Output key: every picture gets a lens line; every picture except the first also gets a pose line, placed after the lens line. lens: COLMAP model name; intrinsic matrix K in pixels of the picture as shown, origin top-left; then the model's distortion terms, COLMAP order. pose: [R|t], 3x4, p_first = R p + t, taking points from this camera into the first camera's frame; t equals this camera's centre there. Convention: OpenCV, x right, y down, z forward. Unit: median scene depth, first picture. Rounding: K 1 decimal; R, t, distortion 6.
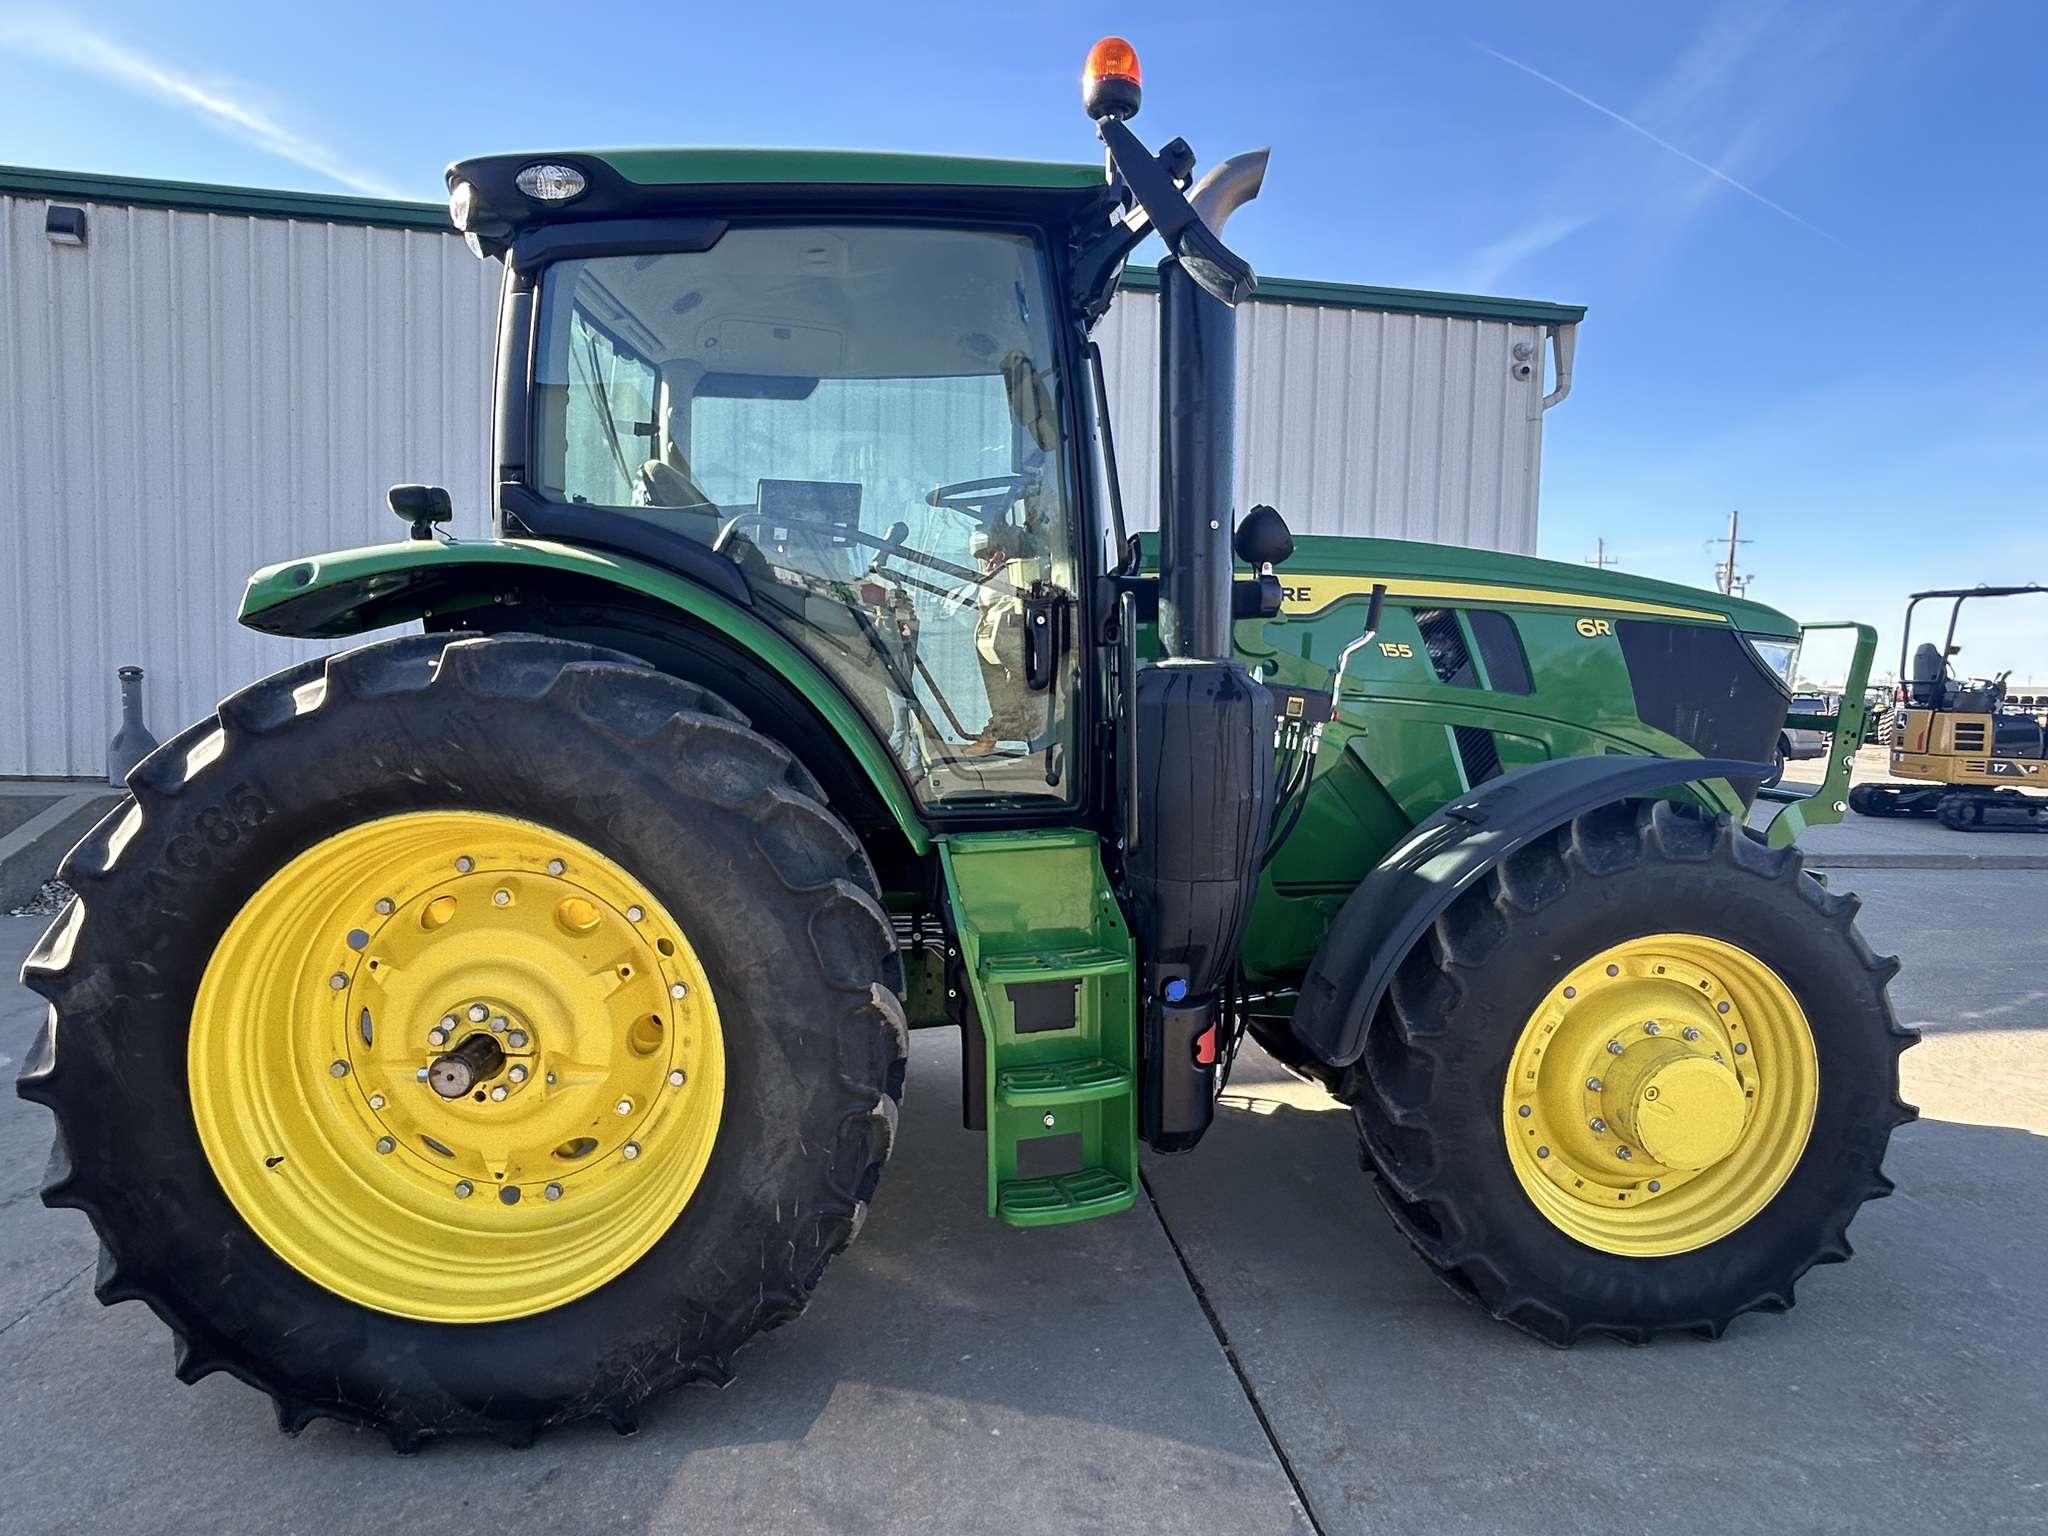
lens RADIAL K [[1263.6, 0, 975.5], [0, 1263.6, 758.4], [0, 0, 1]] dist [0.019516, -0.001350]
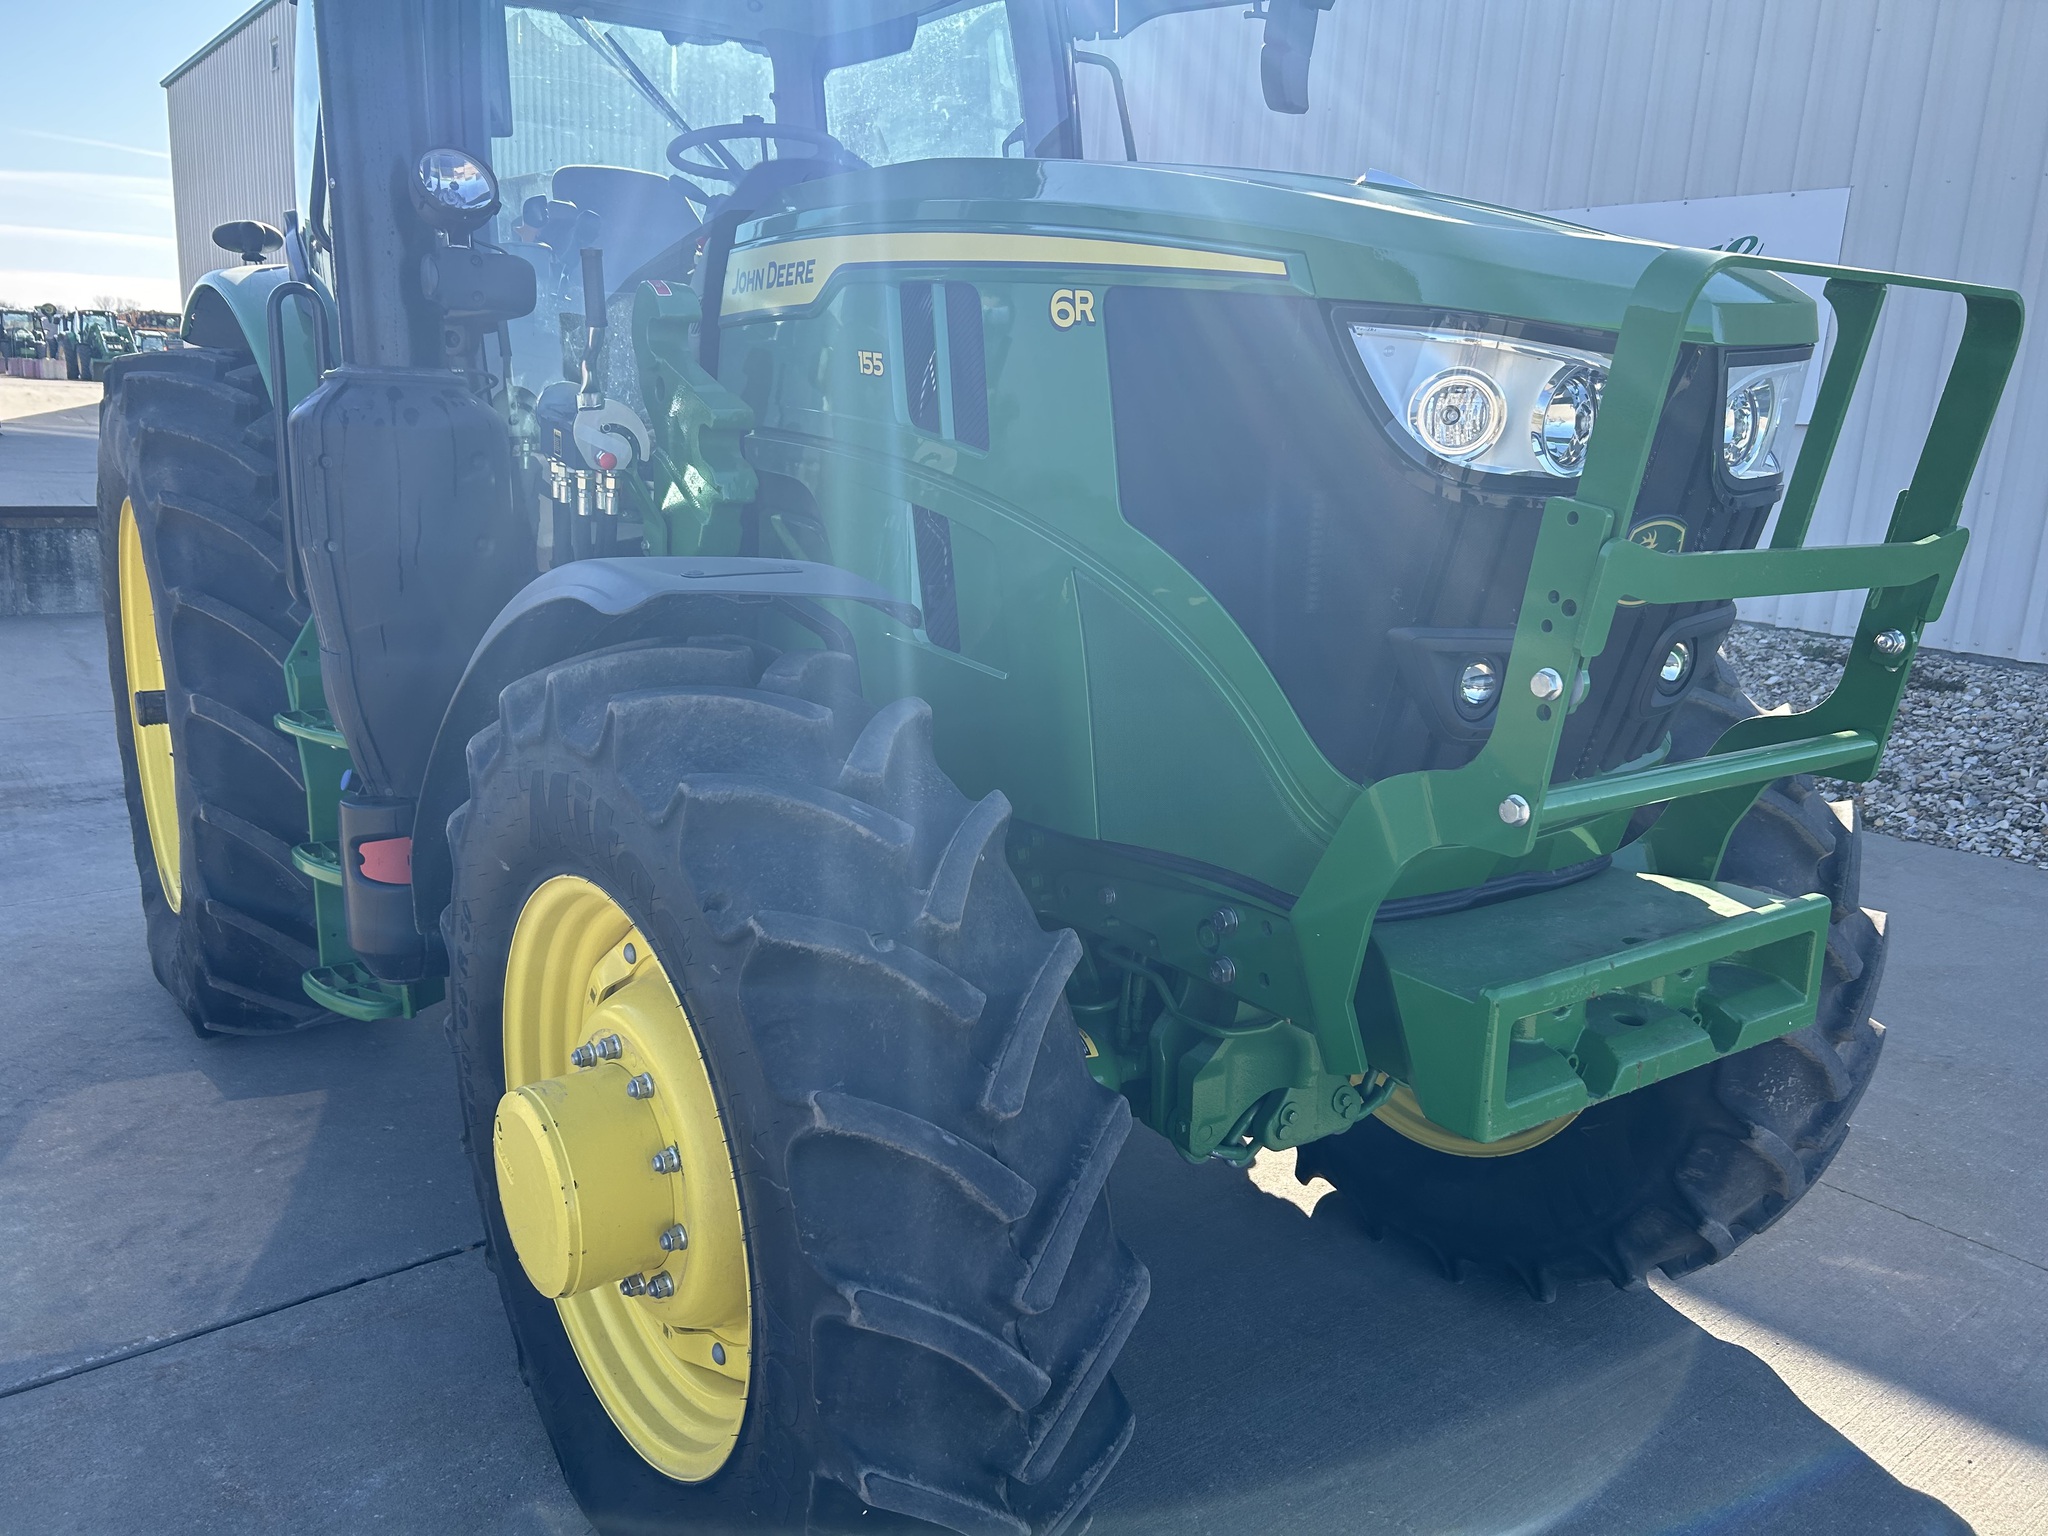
lens RADIAL K [[1571.9, 0, 1024.0], [0, 1571.9, 768.0], [0, 0, 1]] dist [0.064236, -0.075564]
pose [[0.501180, 0.200322, -0.841837, 1.130357], [-0.091764, 0.979654, 0.178486, -0.044110], [0.860464, -0.012203, 0.509365, 0.775356]]
